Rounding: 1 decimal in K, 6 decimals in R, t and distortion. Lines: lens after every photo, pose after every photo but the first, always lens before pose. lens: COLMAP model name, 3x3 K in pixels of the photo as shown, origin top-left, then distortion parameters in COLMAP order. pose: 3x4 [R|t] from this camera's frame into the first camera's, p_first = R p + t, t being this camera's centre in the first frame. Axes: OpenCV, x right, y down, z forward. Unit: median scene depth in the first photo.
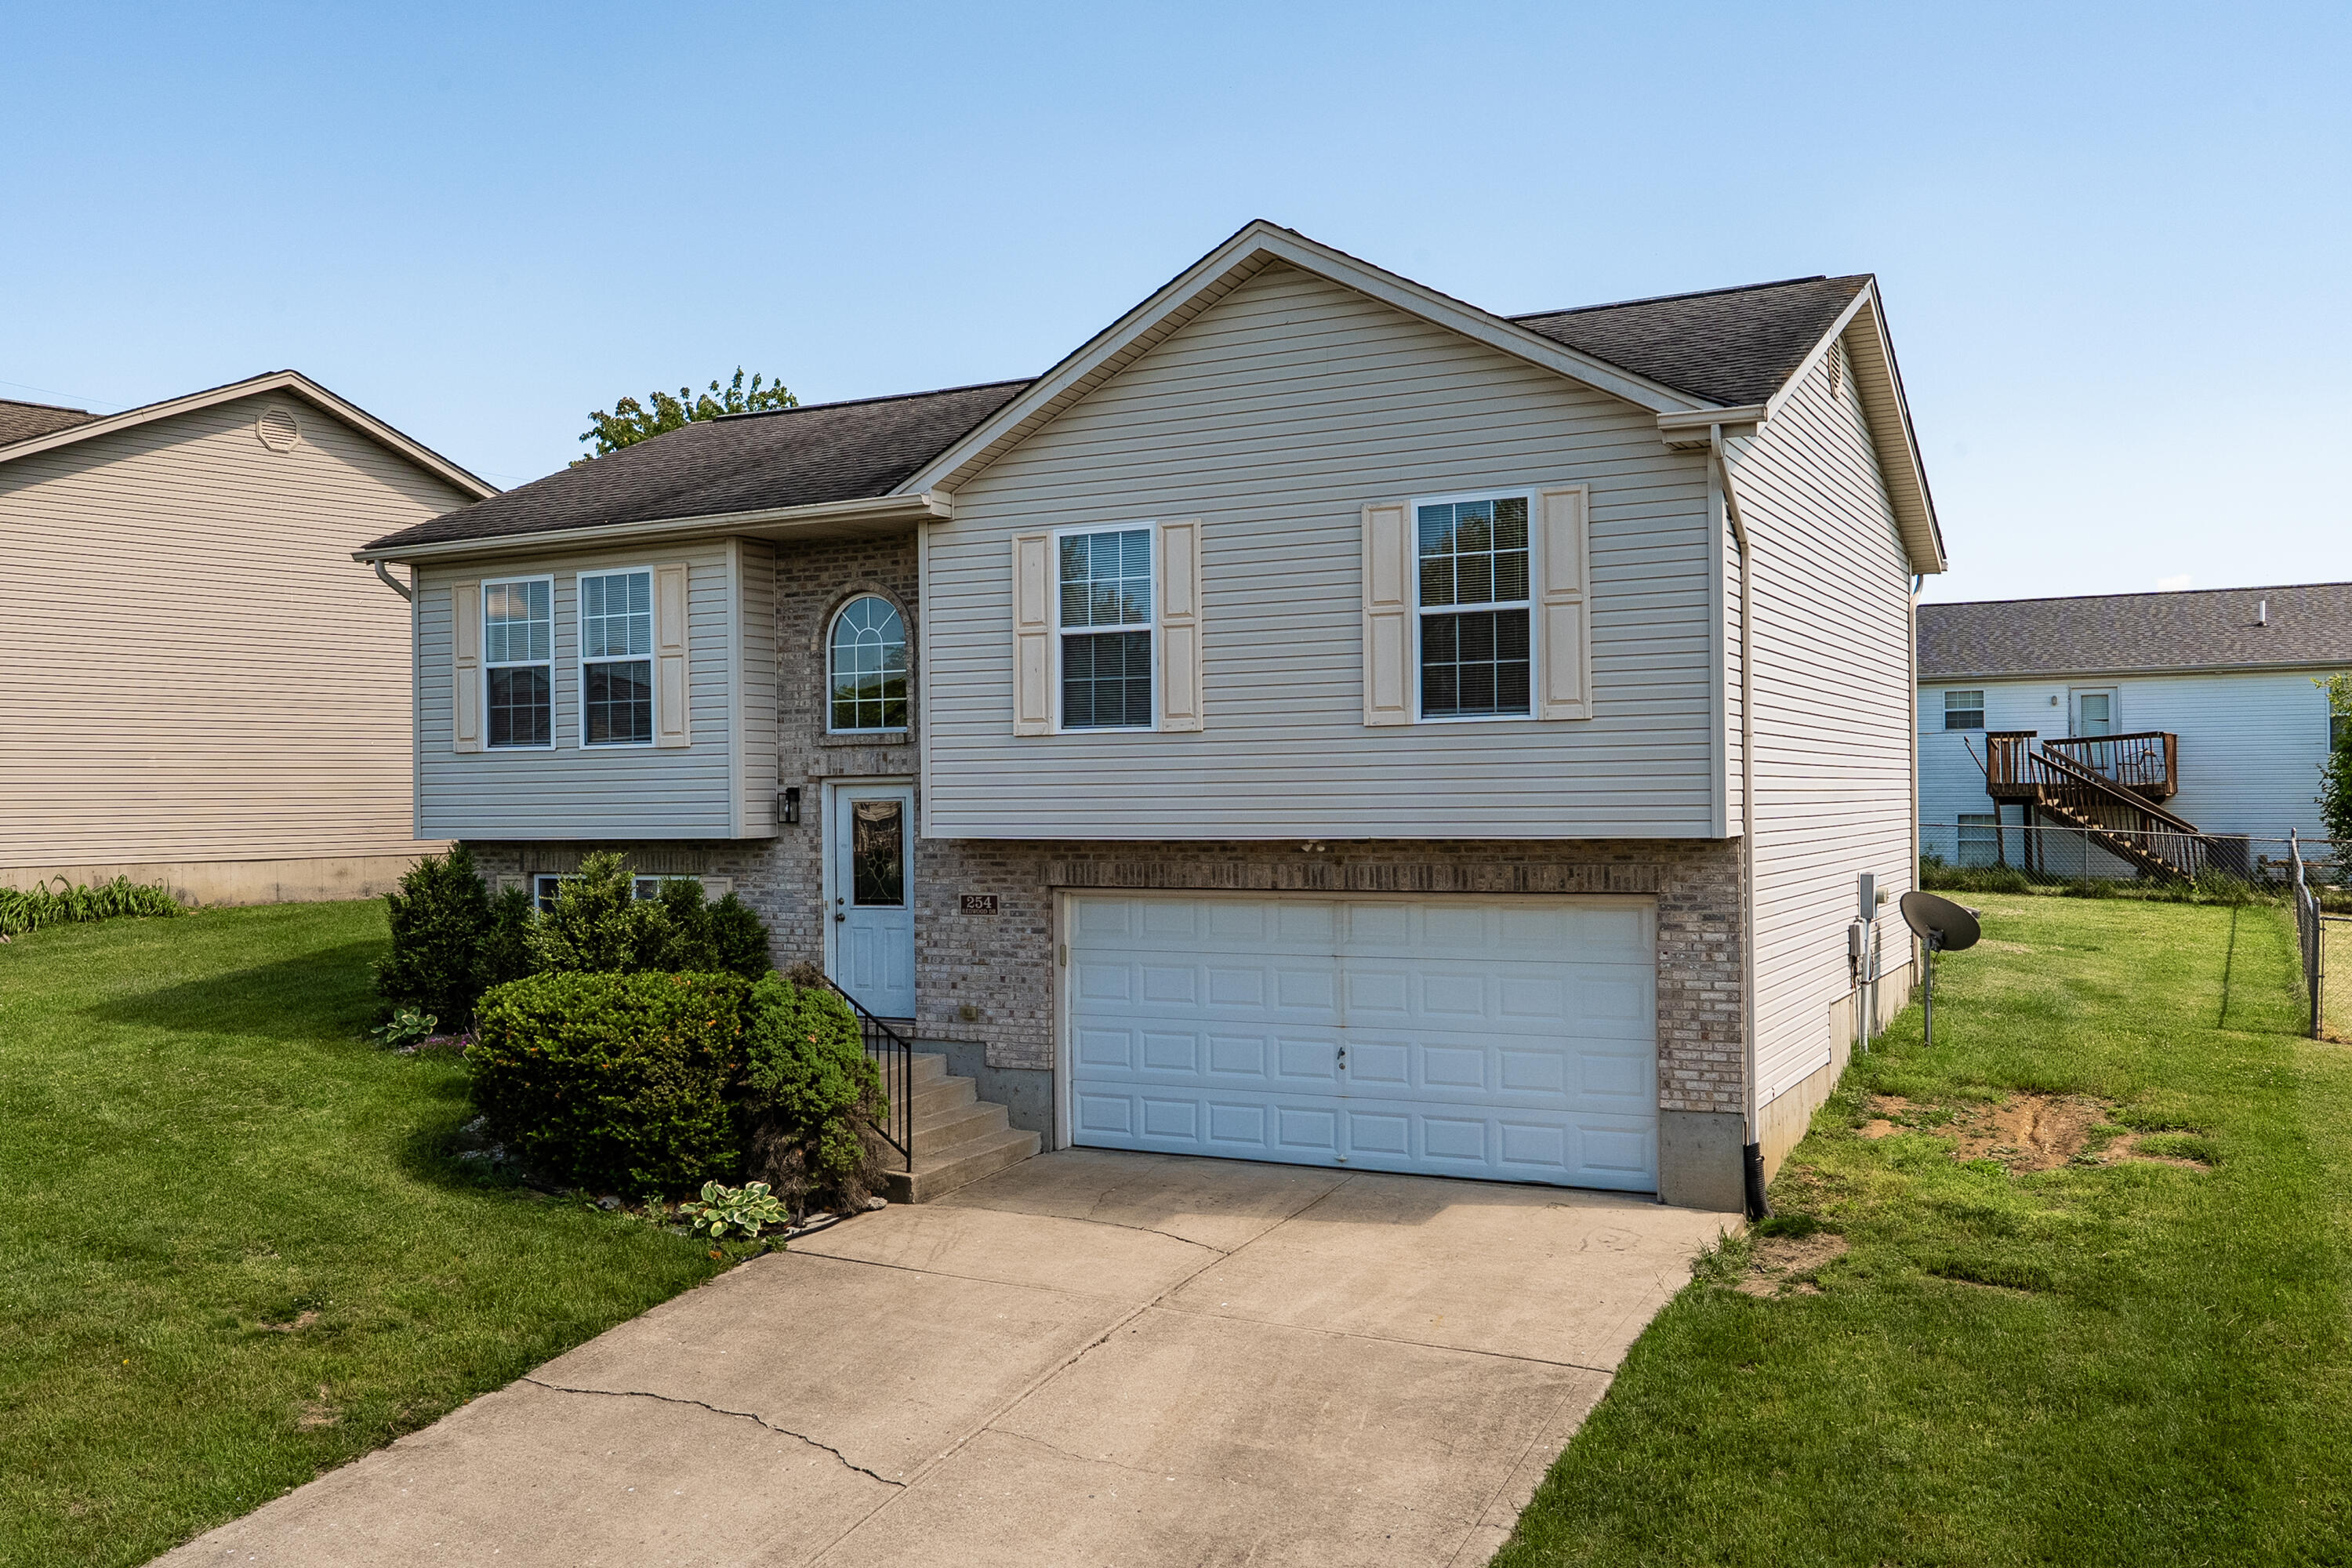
lens RADIAL K [[1919.7, 0, 1181.1], [0, 1919.7, 789.5], [0, 0, 1]] dist [0.014891, 0.007804]
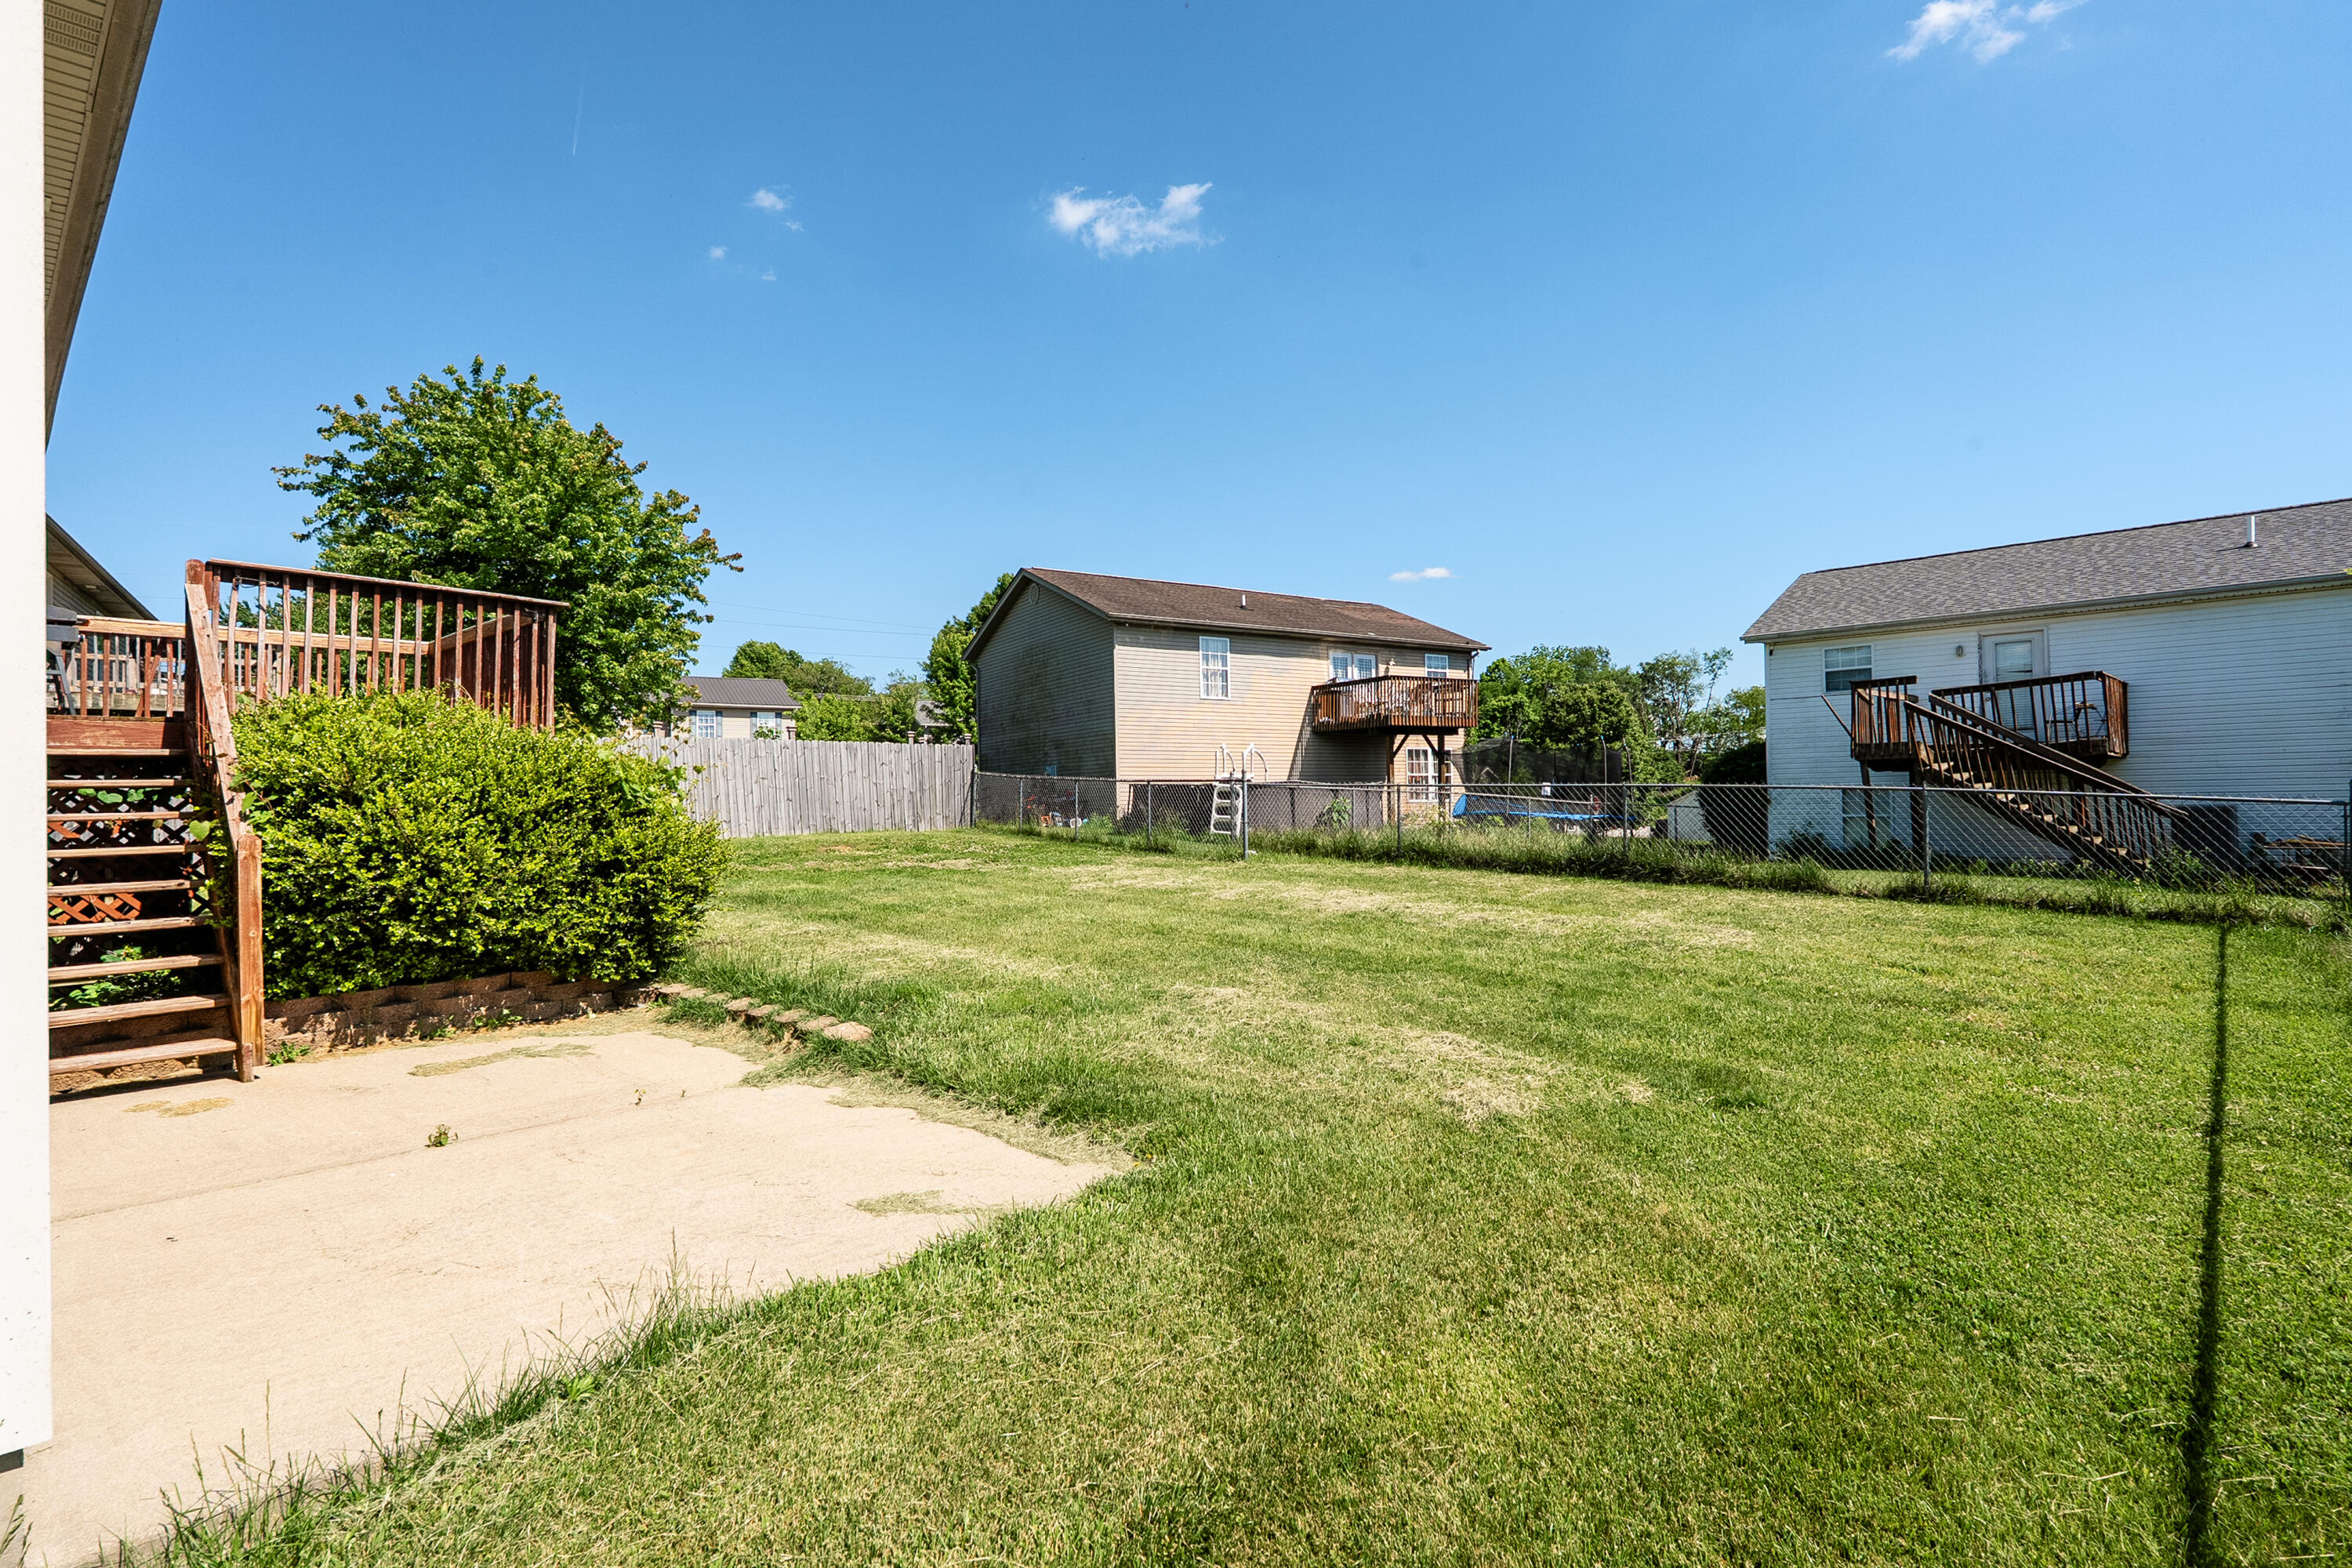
lens RADIAL K [[1121.7, 0, 1186.2], [0, 1121.7, 781.5], [0, 0, 1]] dist [0.016123, -0.000755]
pose [[0.972363, -0.013874, -0.233064, 0.255485], [0.011085, 0.999850, -0.013272, 0.015812], [0.233213, 0.010321, 0.972371, 0.469399]]
